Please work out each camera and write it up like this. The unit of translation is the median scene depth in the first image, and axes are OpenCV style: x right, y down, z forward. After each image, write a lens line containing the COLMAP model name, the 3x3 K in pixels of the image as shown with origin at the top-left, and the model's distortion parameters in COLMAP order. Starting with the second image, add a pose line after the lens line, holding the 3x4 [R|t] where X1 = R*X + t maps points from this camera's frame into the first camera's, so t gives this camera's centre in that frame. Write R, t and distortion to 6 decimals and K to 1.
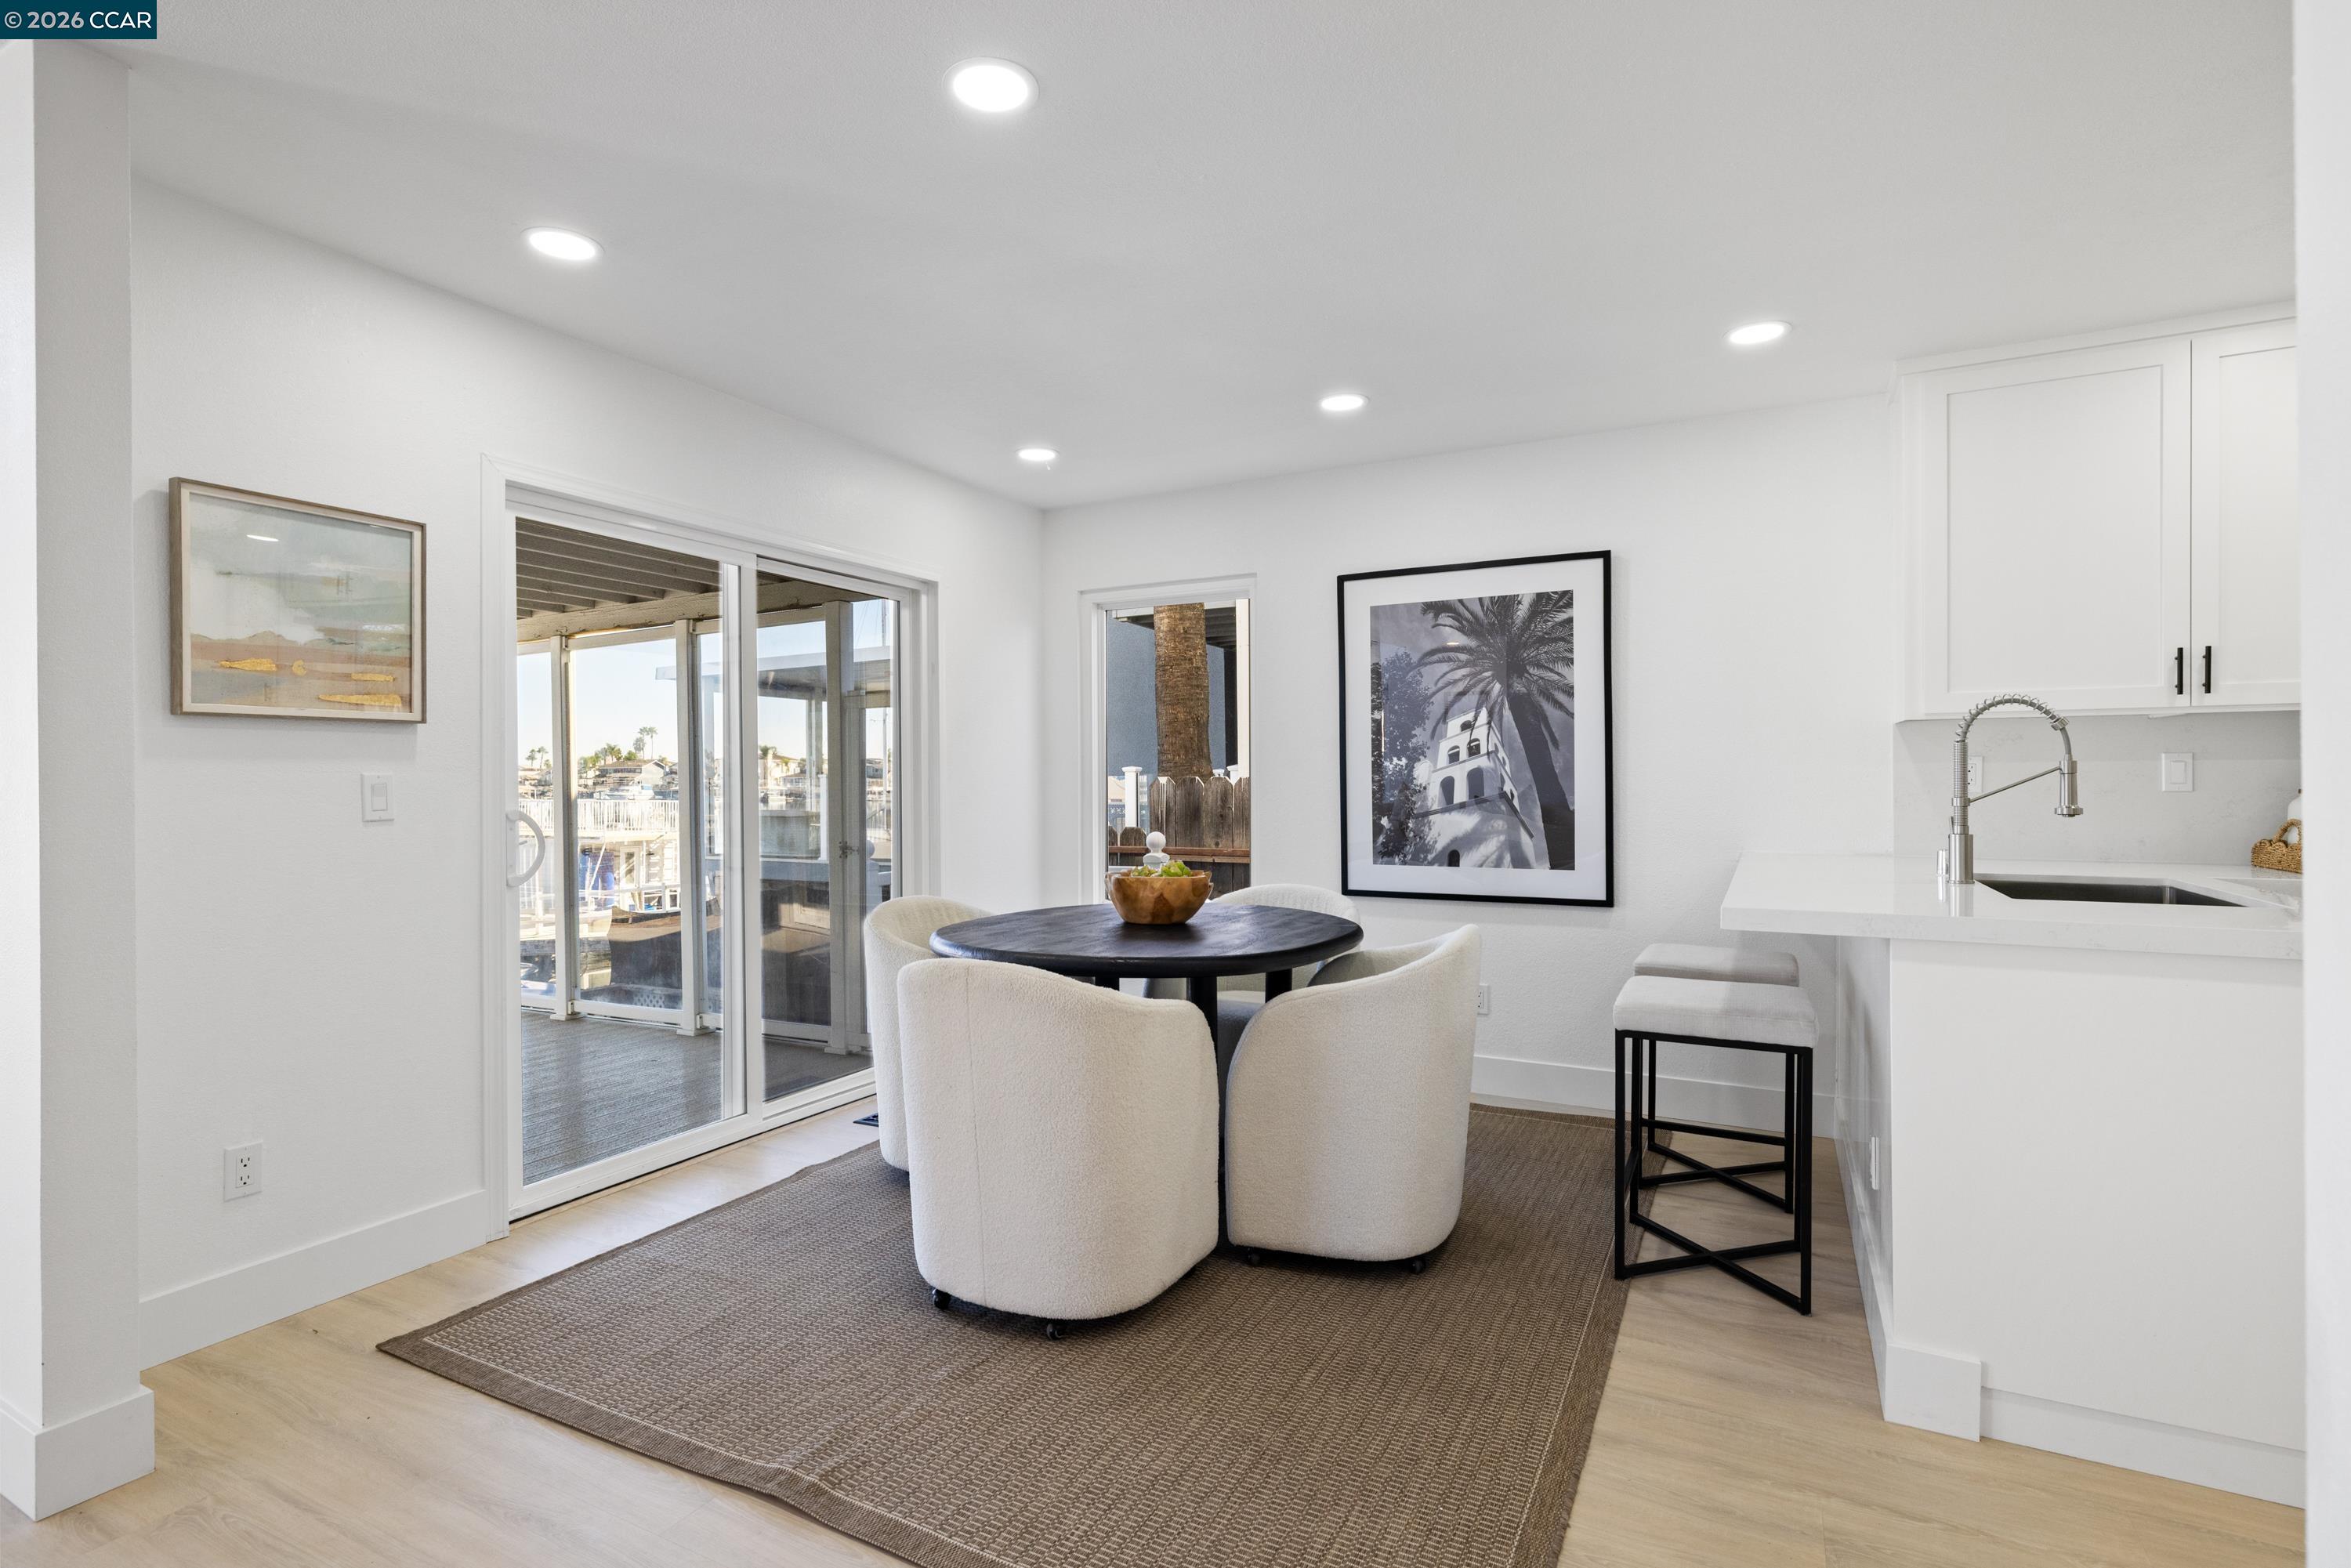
lens RADIAL K [[1122.1, 0, 1164.1], [0, 1122.1, 792.0], [0, 0, 1]] dist [-0.002236, -0.000303]
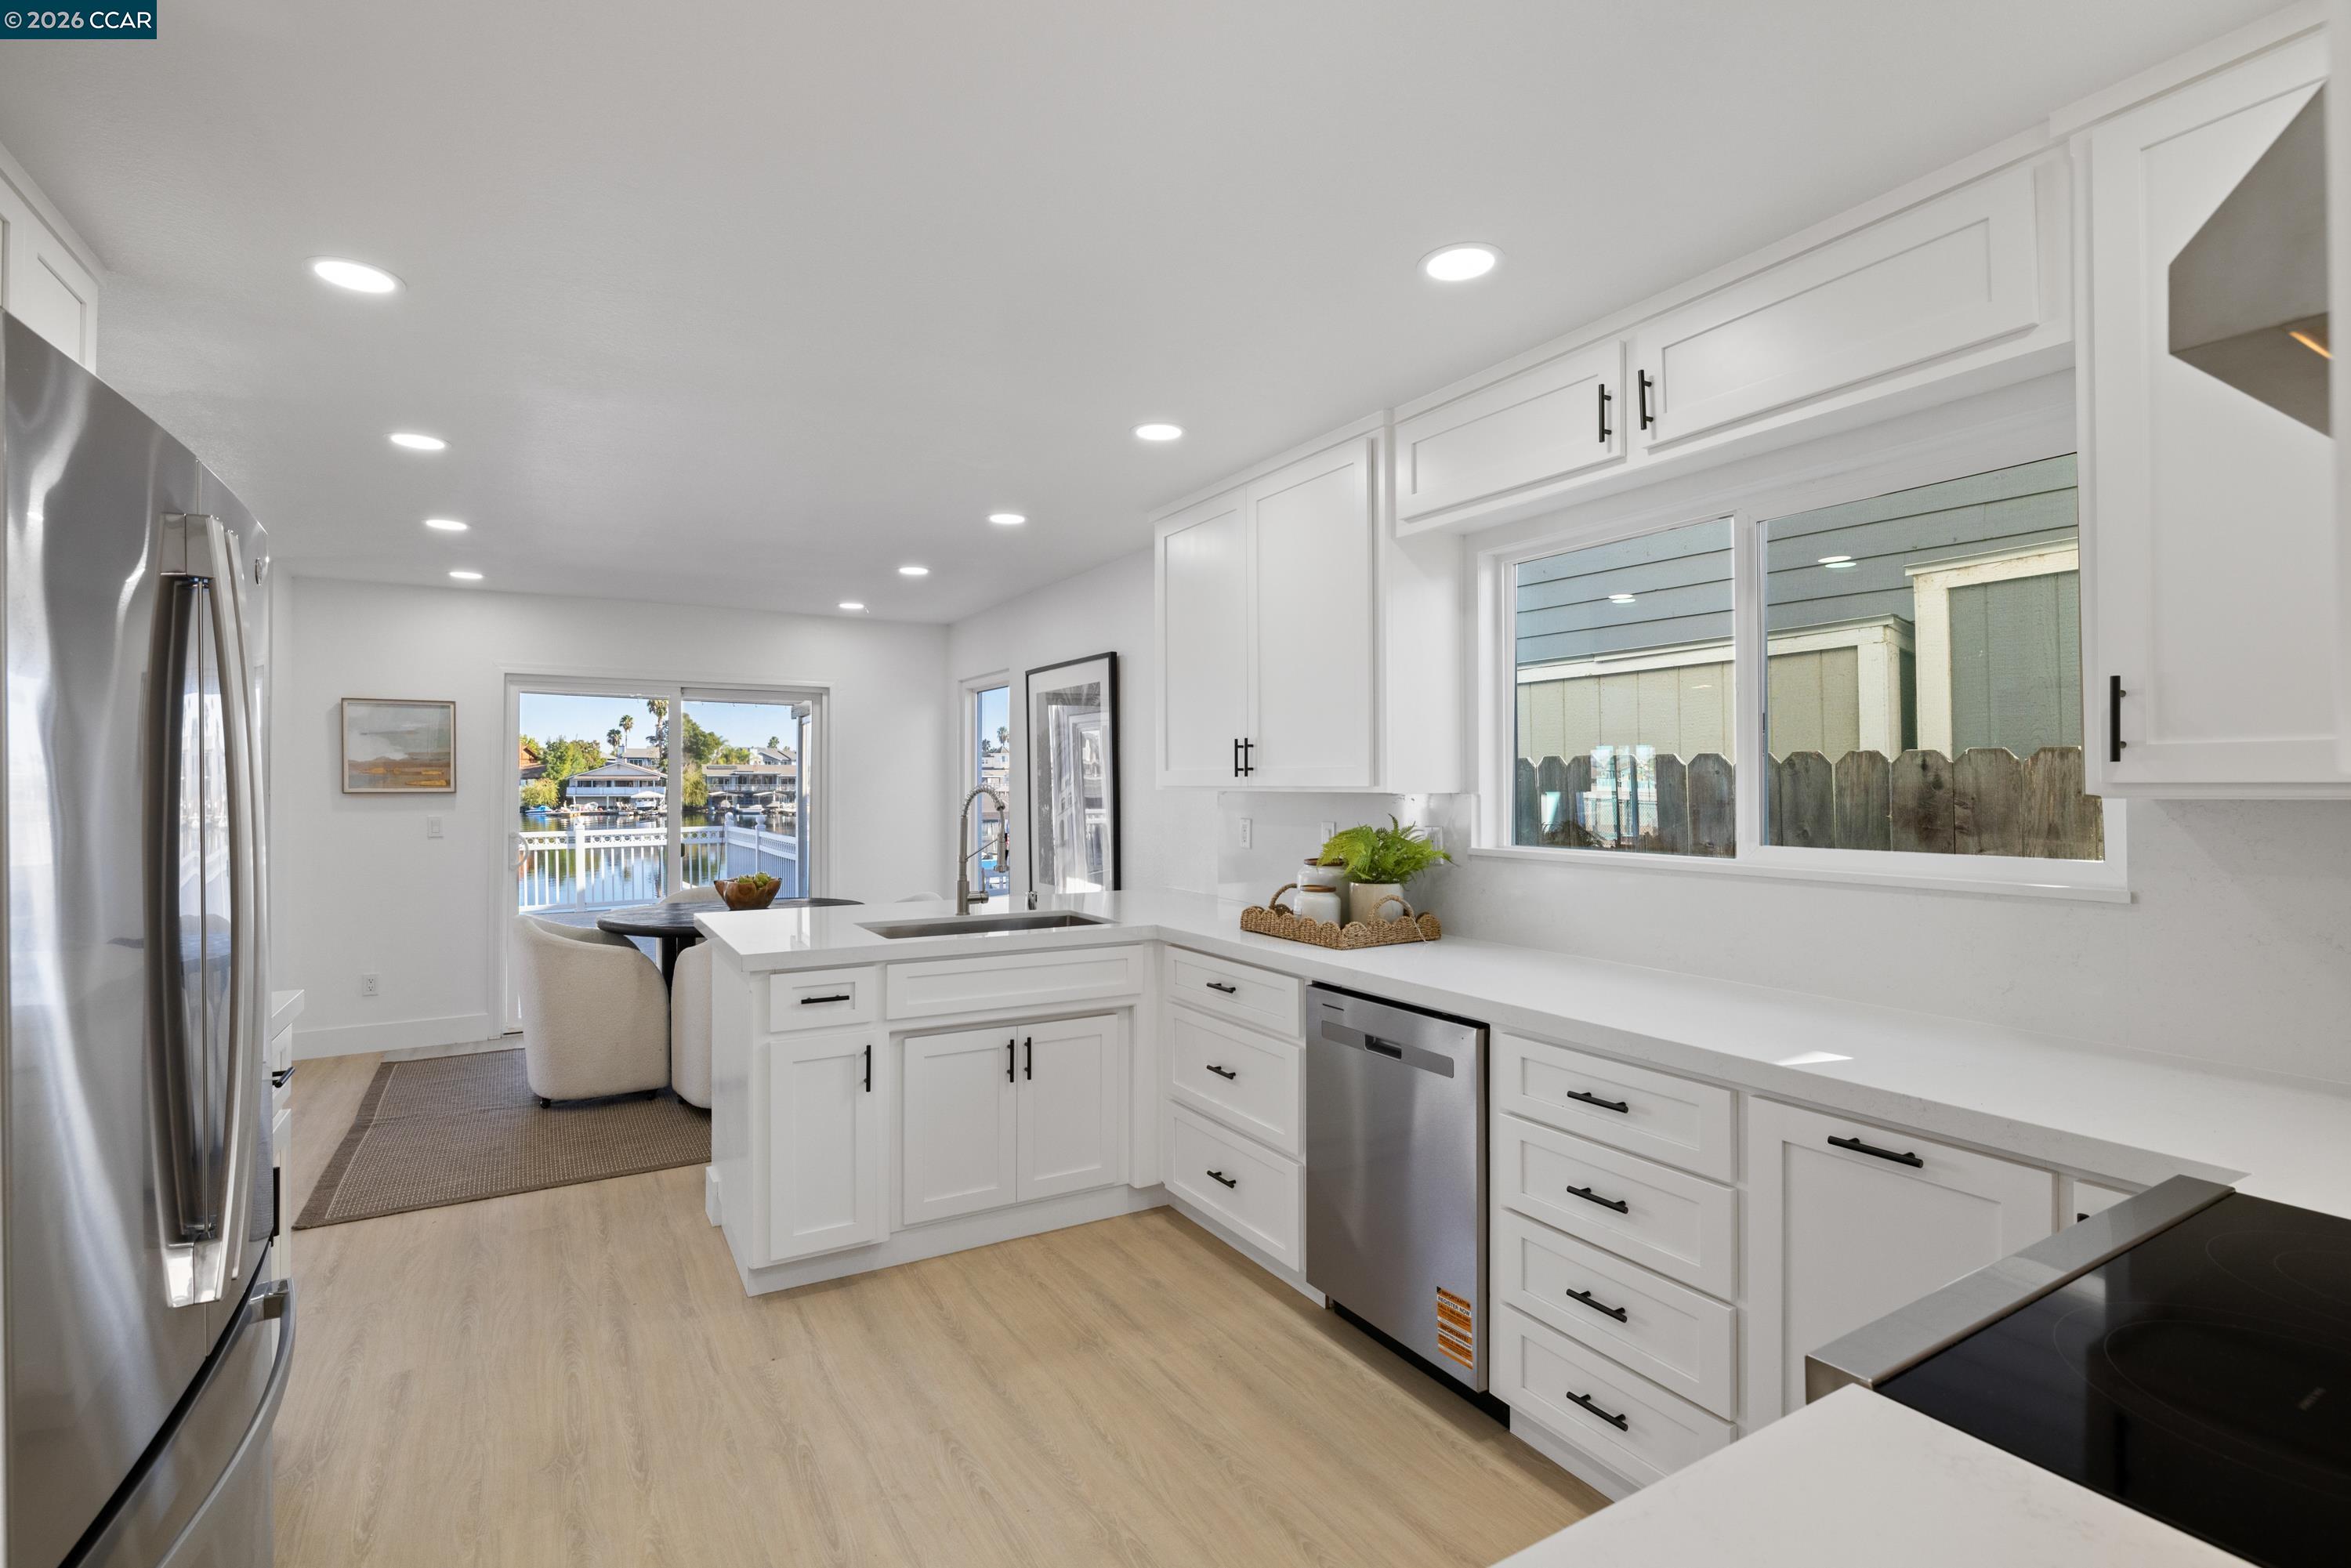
lens RADIAL K [[1092.7, 0, 1167.6], [0, 1092.7, 776.2], [0, 0, 1]] dist [0.007499, -0.002390]
pose [[0.848291, 0.001395, -0.529528, 1.104158], [-0.008432, 0.999905, -0.010874, -0.055665], [0.529463, 0.013689, 0.848223, -0.044539]]
